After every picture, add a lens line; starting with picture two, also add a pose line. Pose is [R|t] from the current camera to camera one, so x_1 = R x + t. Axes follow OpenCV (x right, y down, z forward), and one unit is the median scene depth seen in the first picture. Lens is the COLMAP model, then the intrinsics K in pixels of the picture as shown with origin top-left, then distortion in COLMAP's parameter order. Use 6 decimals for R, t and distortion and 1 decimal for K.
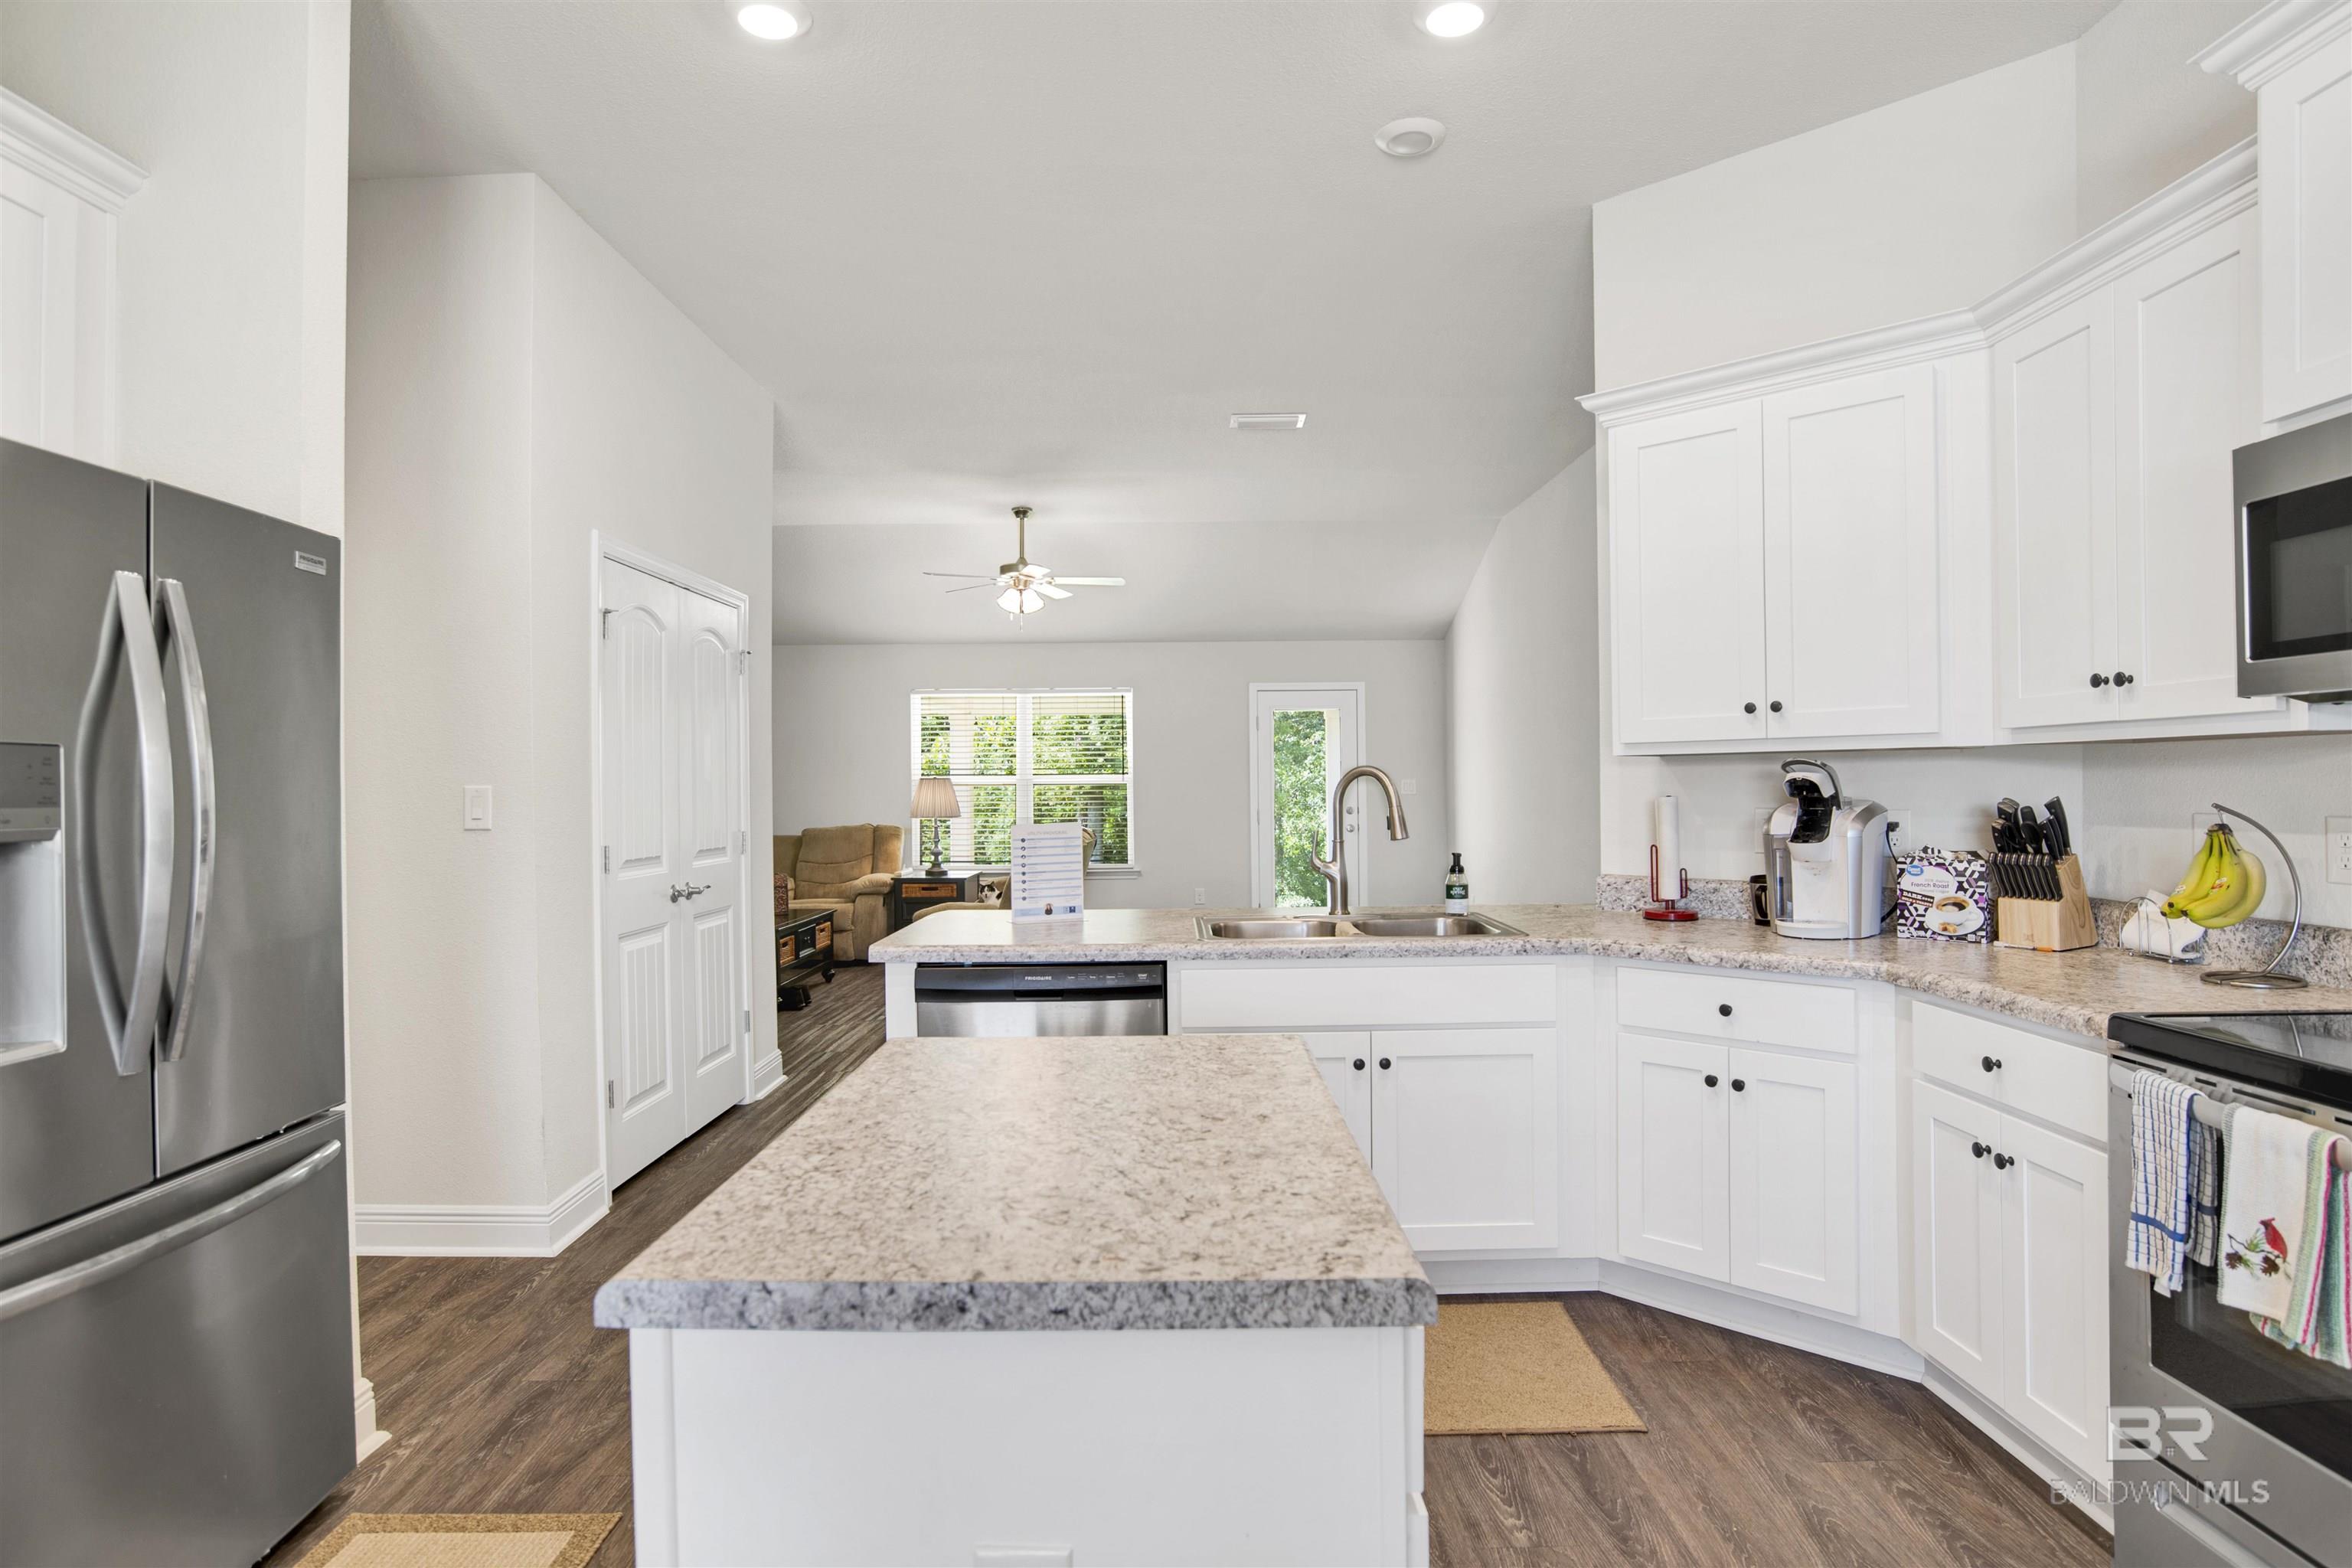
lens RADIAL K [[1238.5, 0, 1208.4], [0, 1238.5, 776.5], [0, 0, 1]] dist [-0.086437, 0.032799]
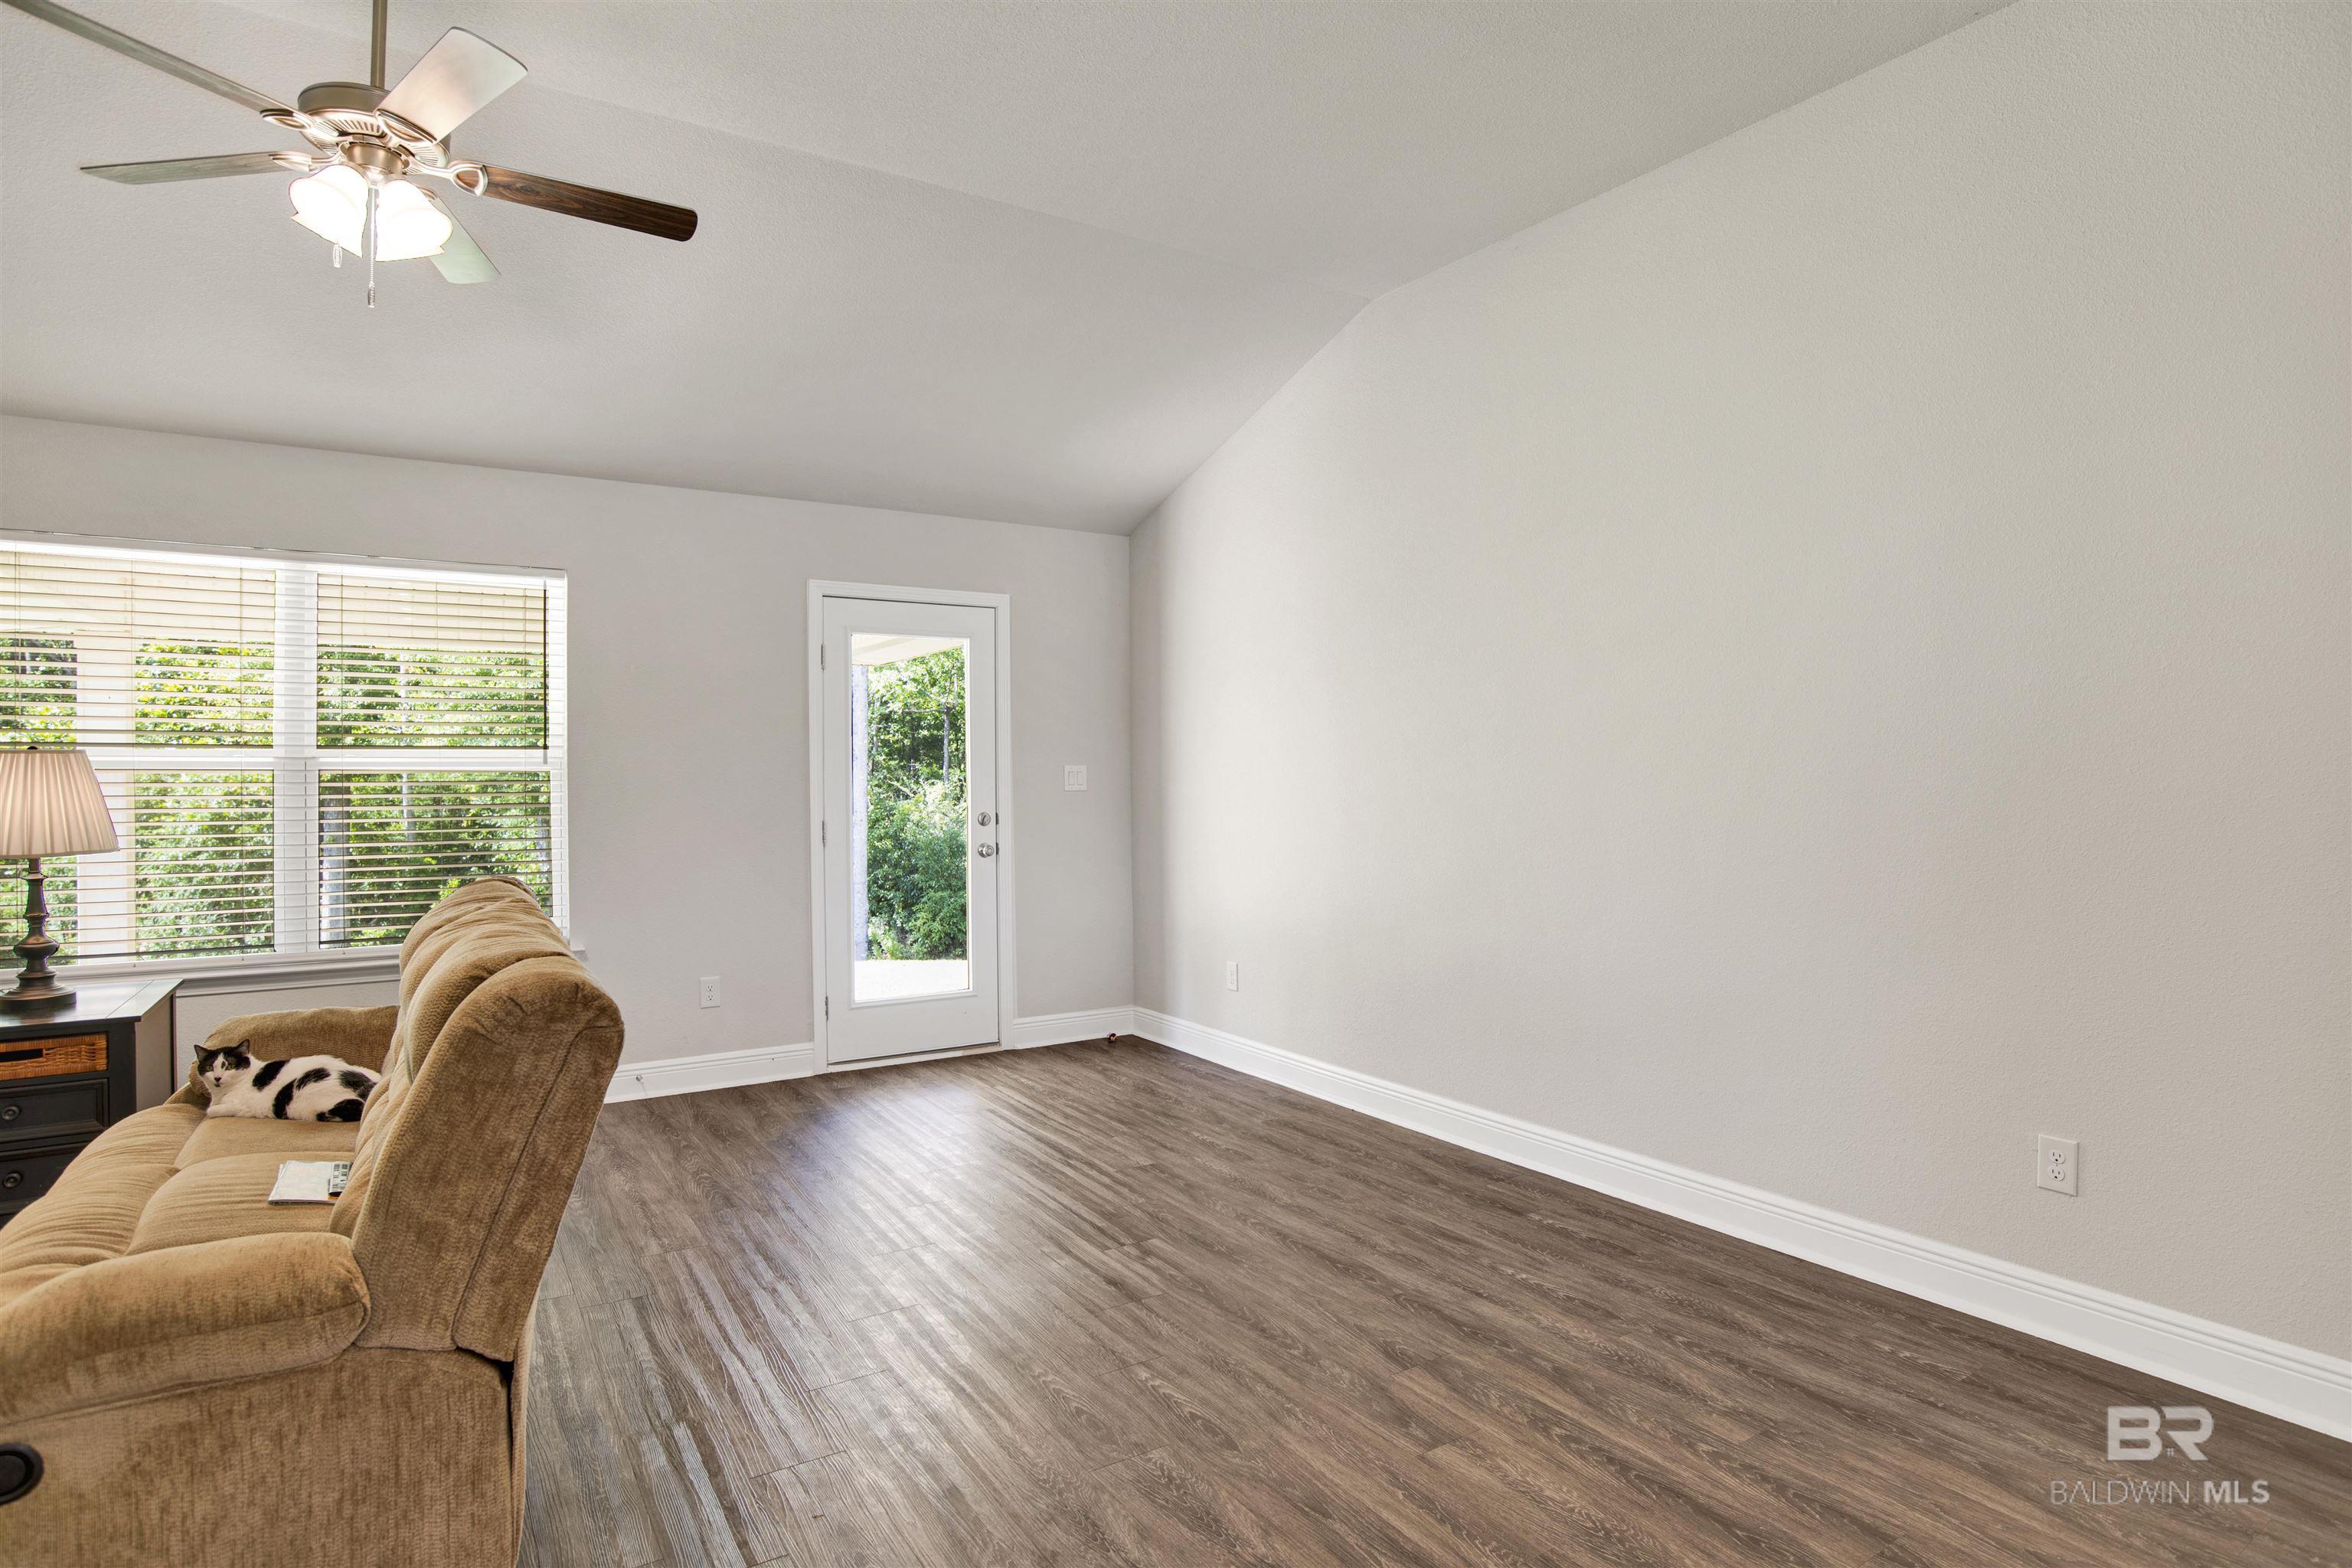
lens RADIAL K [[1243.1, 0, 1146.1], [0, 1243.1, 768.2], [0, 0, 1]] dist [-0.002247, -0.000723]
pose [[0.871651, 0.005049, 0.490101, -0.346889], [-0.003805, 0.999987, -0.003535, 0.020903], [-0.490112, 0.001217, 0.871658, 1.577550]]
